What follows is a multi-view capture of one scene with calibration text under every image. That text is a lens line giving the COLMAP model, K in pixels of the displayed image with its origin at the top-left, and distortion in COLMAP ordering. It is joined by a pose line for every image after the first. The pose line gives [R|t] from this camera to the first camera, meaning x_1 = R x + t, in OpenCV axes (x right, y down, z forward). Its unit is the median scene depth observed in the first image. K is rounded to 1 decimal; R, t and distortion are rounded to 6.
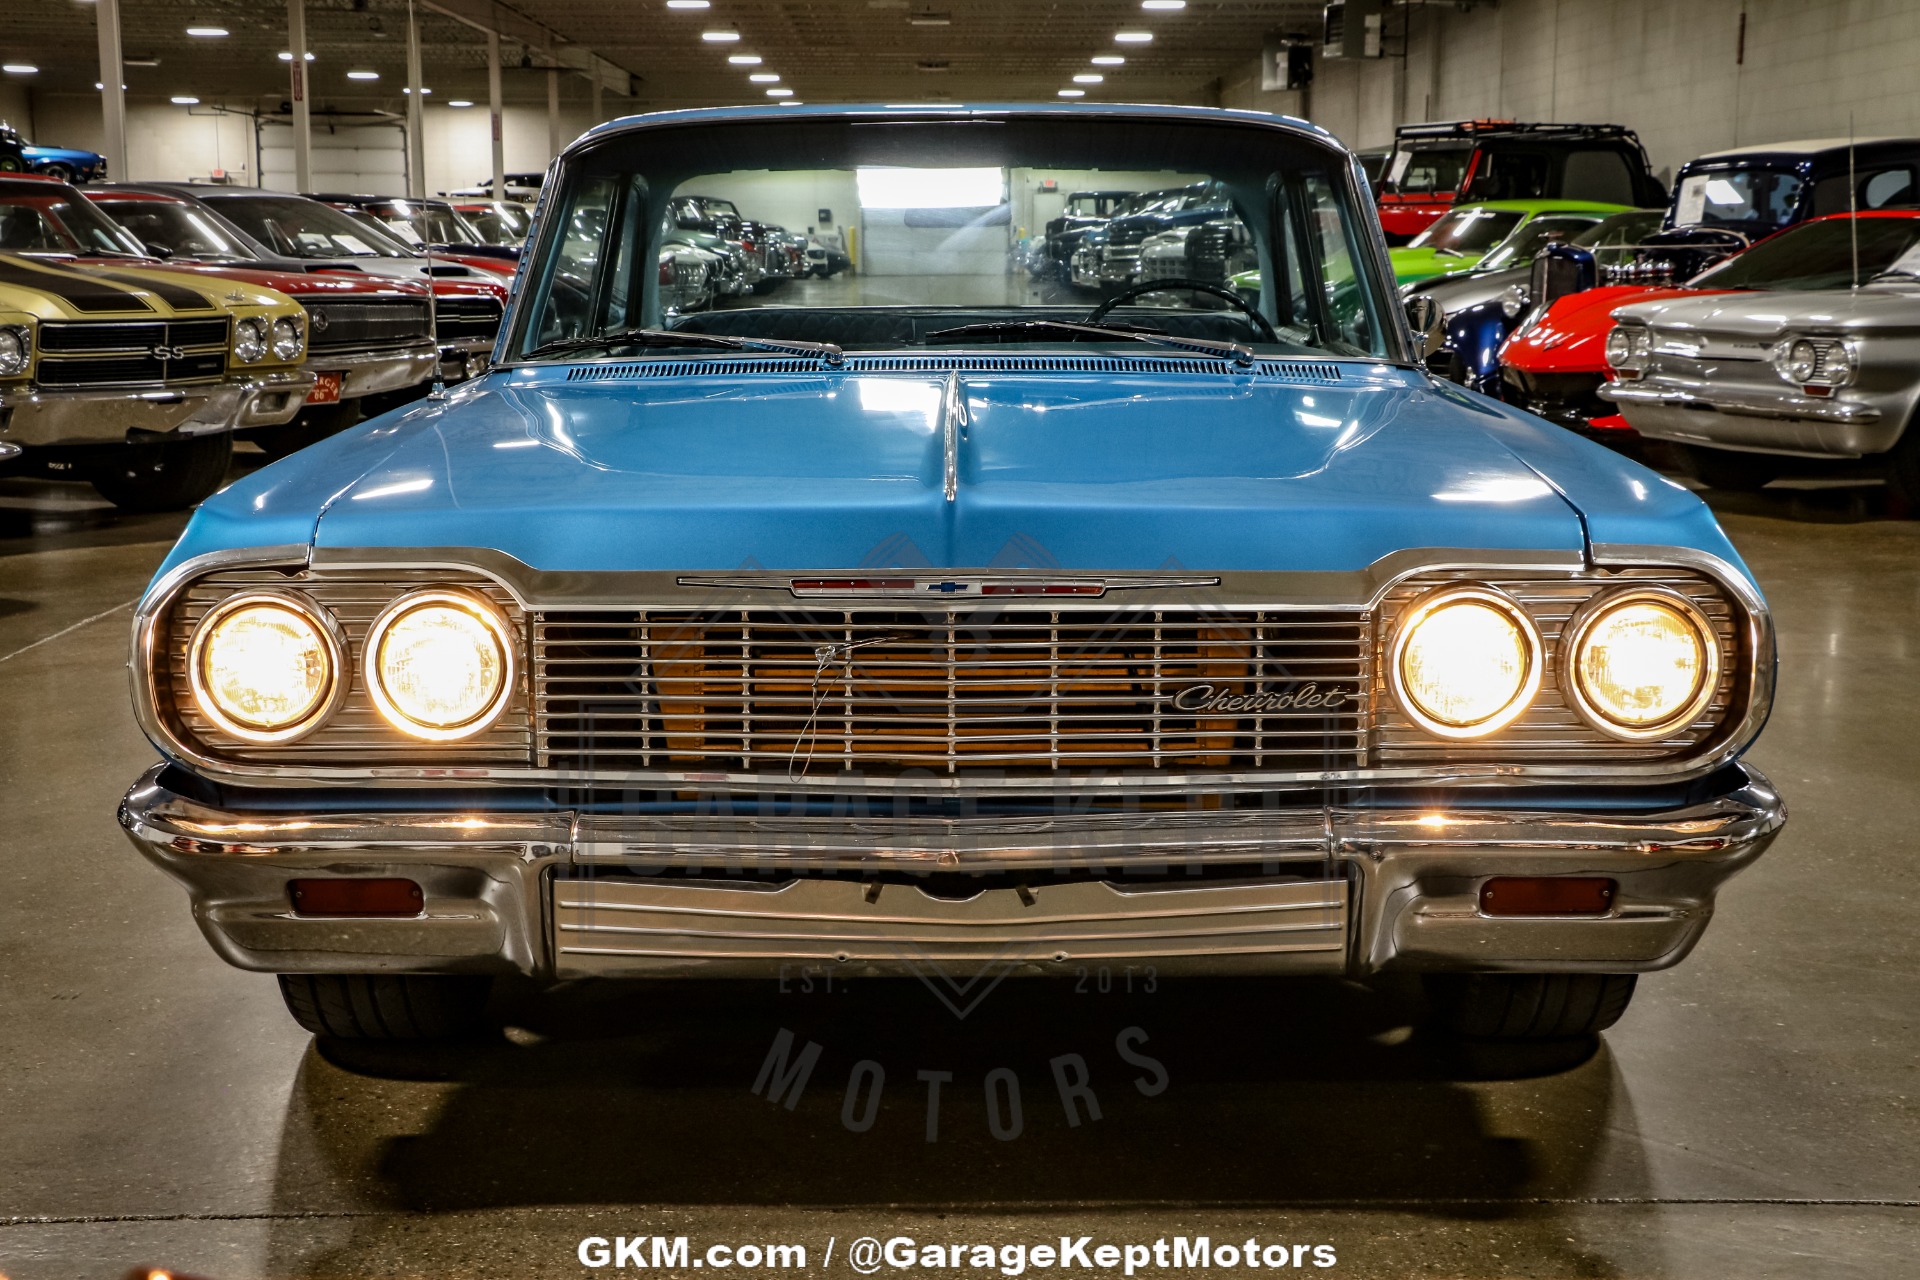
lens RADIAL K [[2737.4, 0, 960.0], [0, 2737.4, 640.0], [0, 0, 1]] dist [0.014382, 0.546808]
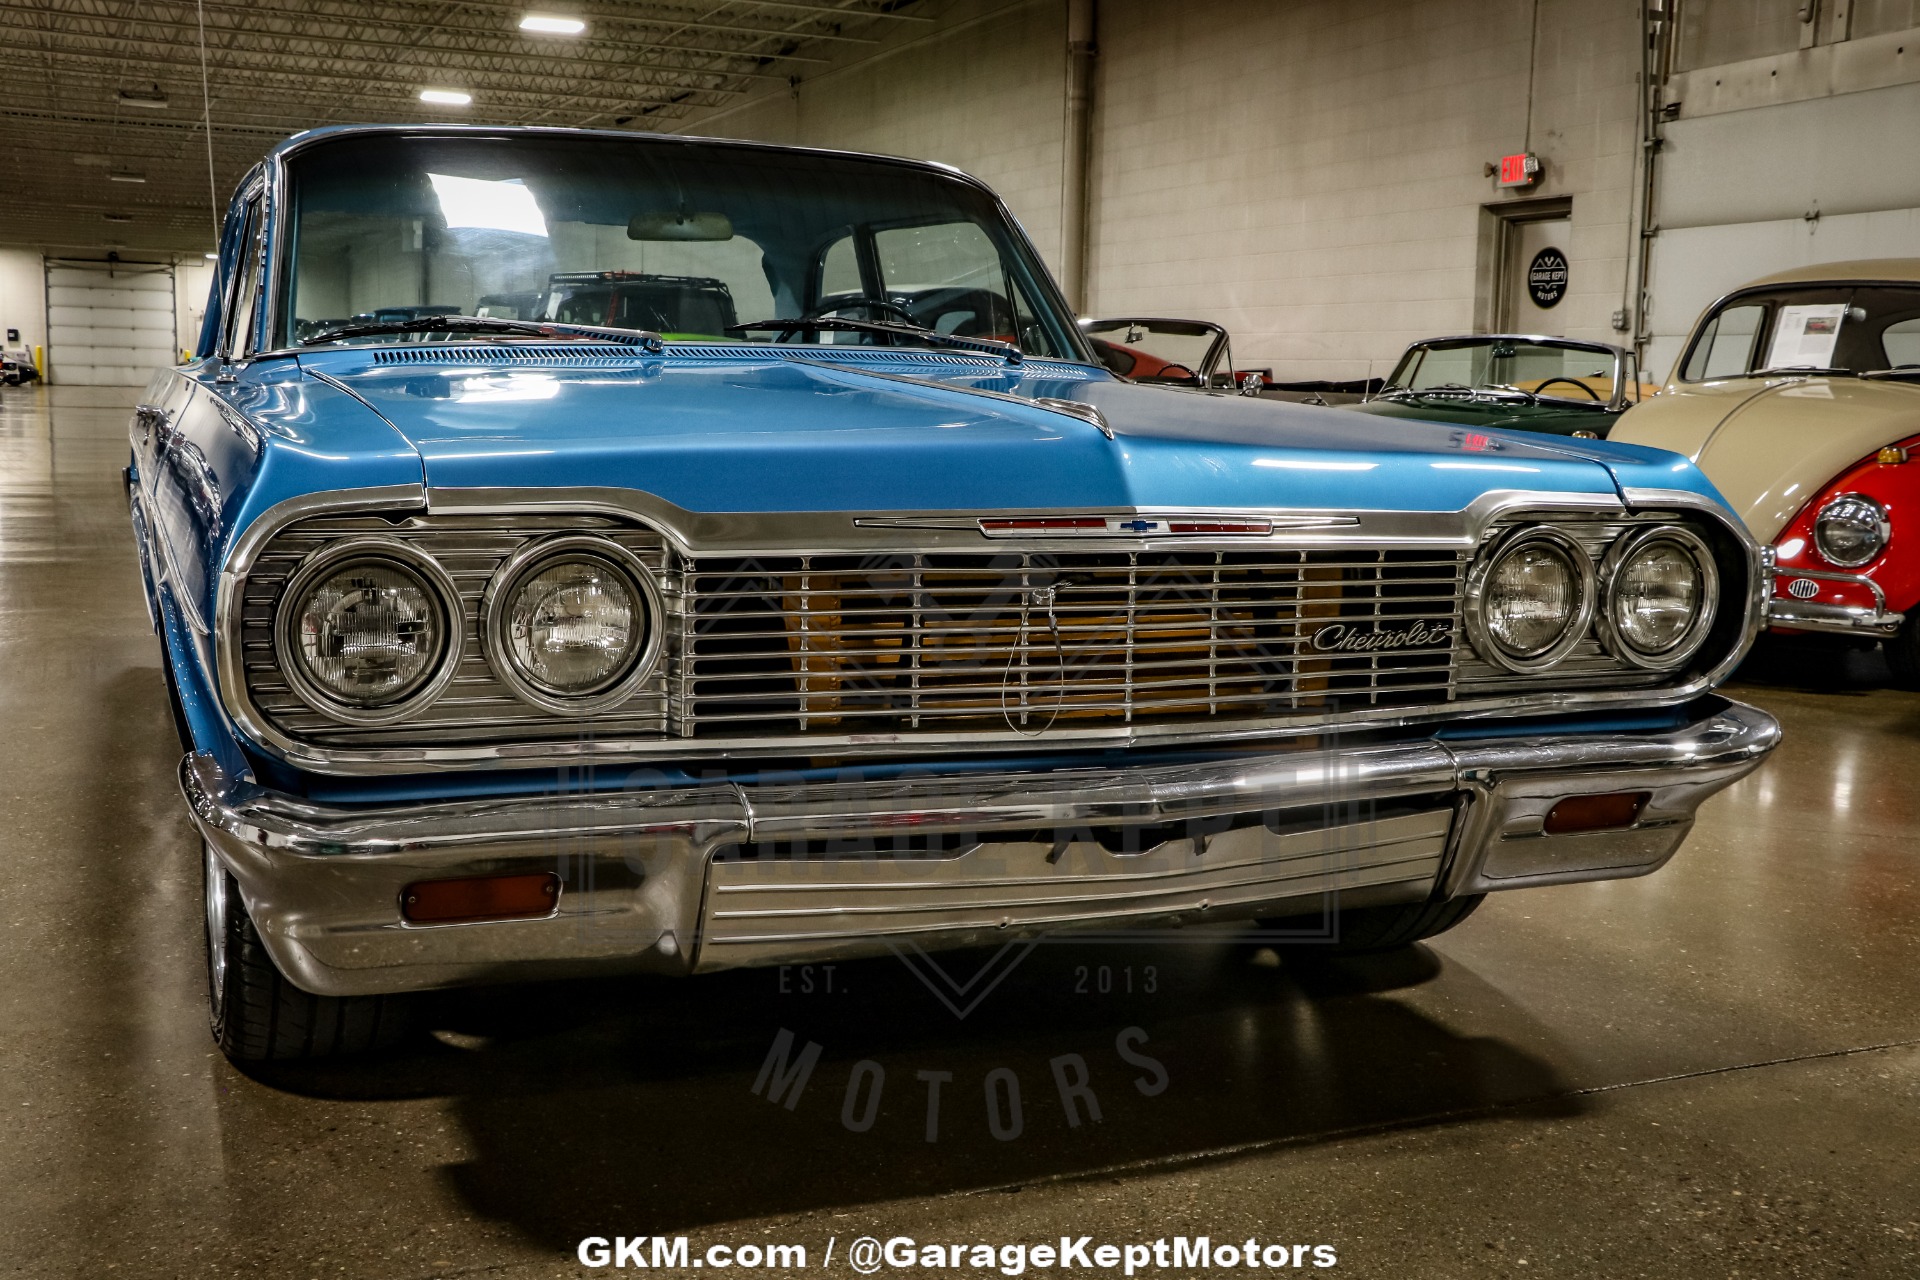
lens RADIAL K [[2020.1, 0, 960.0], [0, 2020.1, 640.0], [0, 0, 1]] dist [-0.119040, 0.310347]
pose [[0.919160, -0.026839, 0.392970, -0.324484], [0.032333, 0.999450, -0.007365, 0.022588], [-0.392556, 0.019476, 0.919522, 0.363454]]
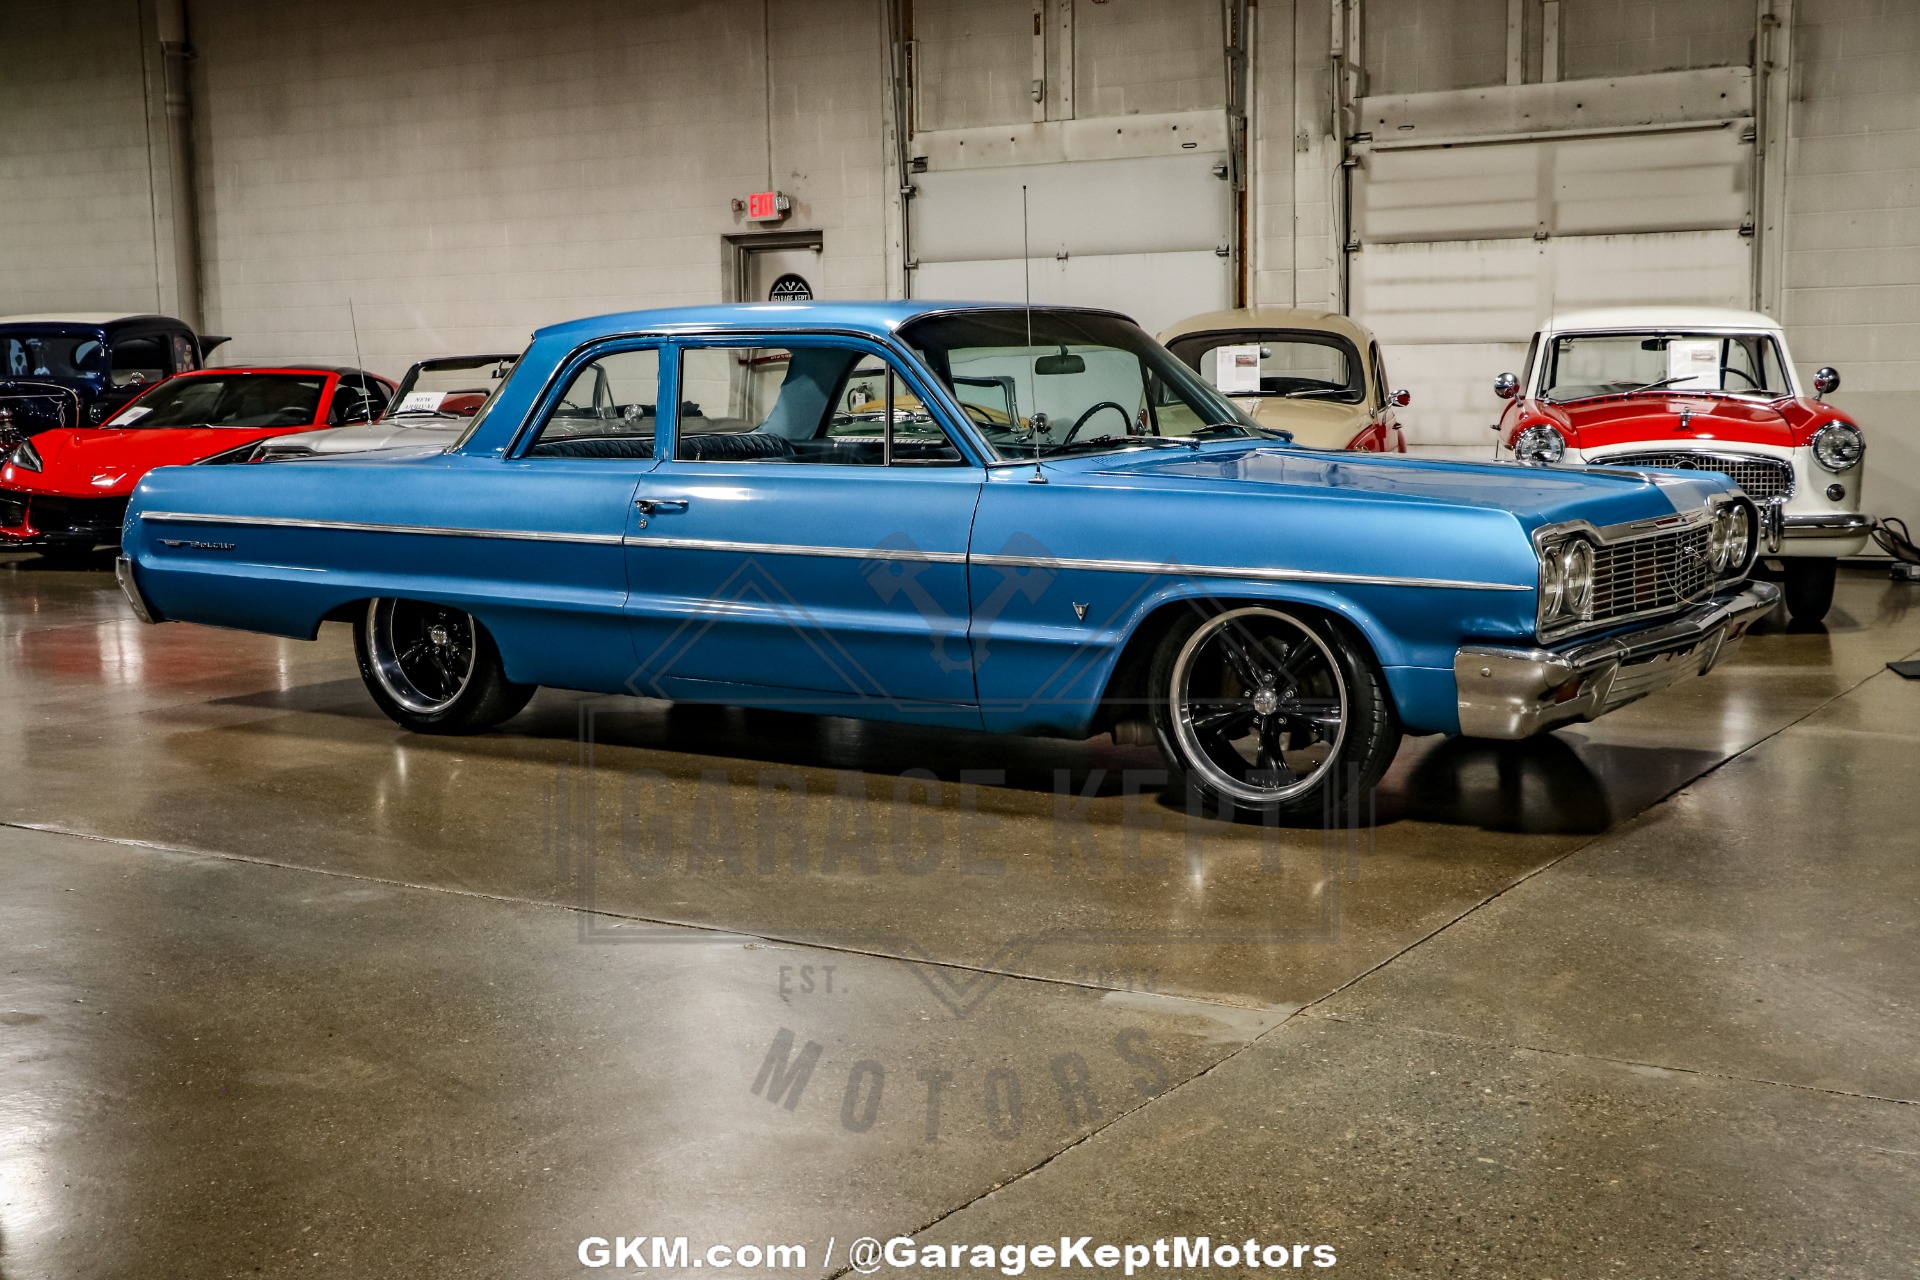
lens RADIAL K [[2347.7, 0, 960.0], [0, 2347.7, 640.0], [0, 0, 1]] dist [-0.045893, 0.357723]
pose [[0.547033, -0.104996, 0.830500, -1.932952], [0.137113, 0.989942, 0.034839, -0.069419], [-0.825805, 0.094814, 0.555928, 0.388761]]
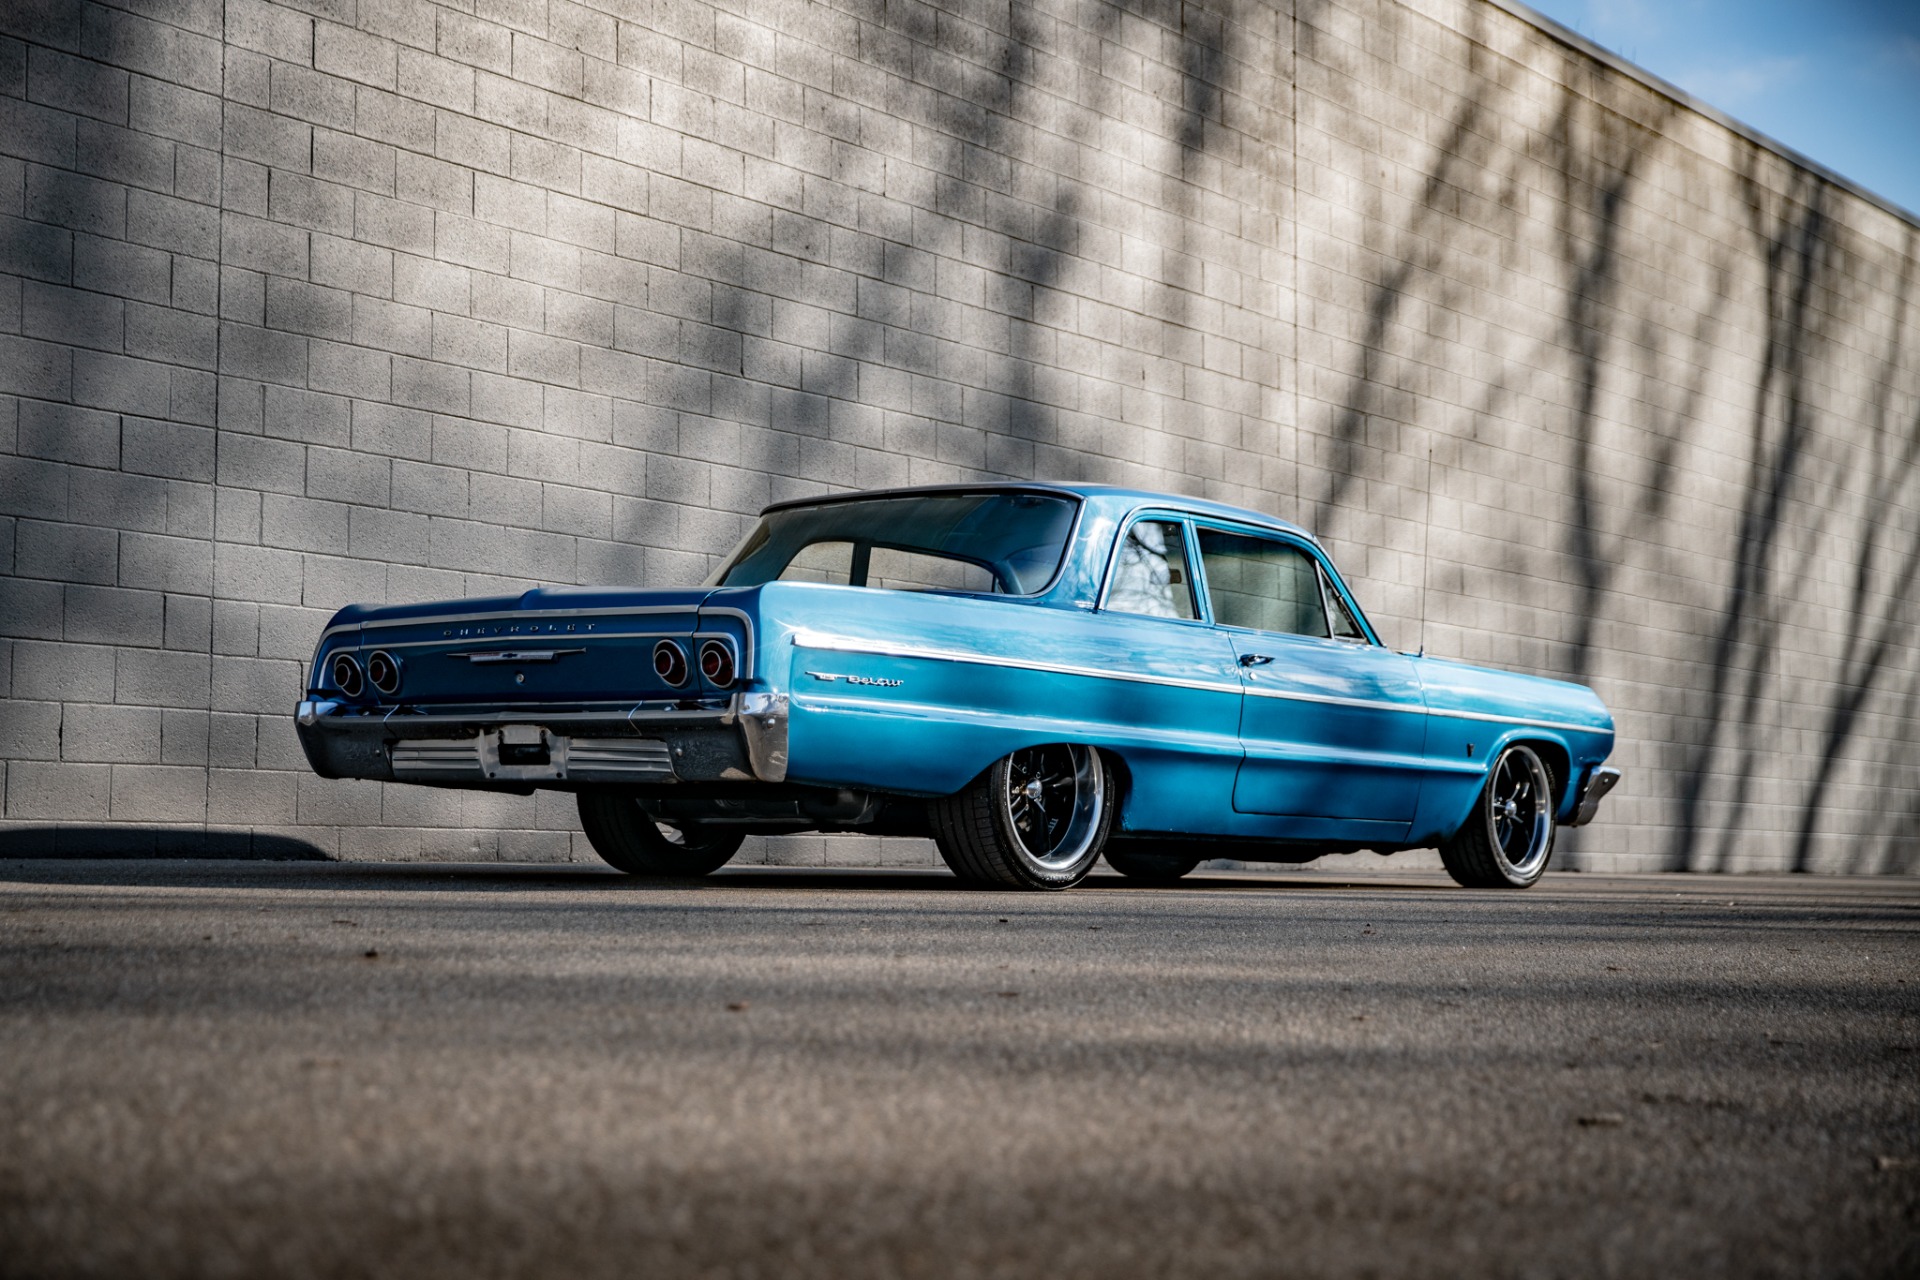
lens RADIAL K [[2737.4, 0, 960.0], [0, 2737.4, 640.0], [0, 0, 1]] dist [0.014382, 0.546808]
pose [[-0.783762, 0.034603, 0.620097, -1.818639], [0.075880, 0.996302, 0.040310, -0.313519], [-0.616409, 0.078647, -0.783489, 4.216975]]
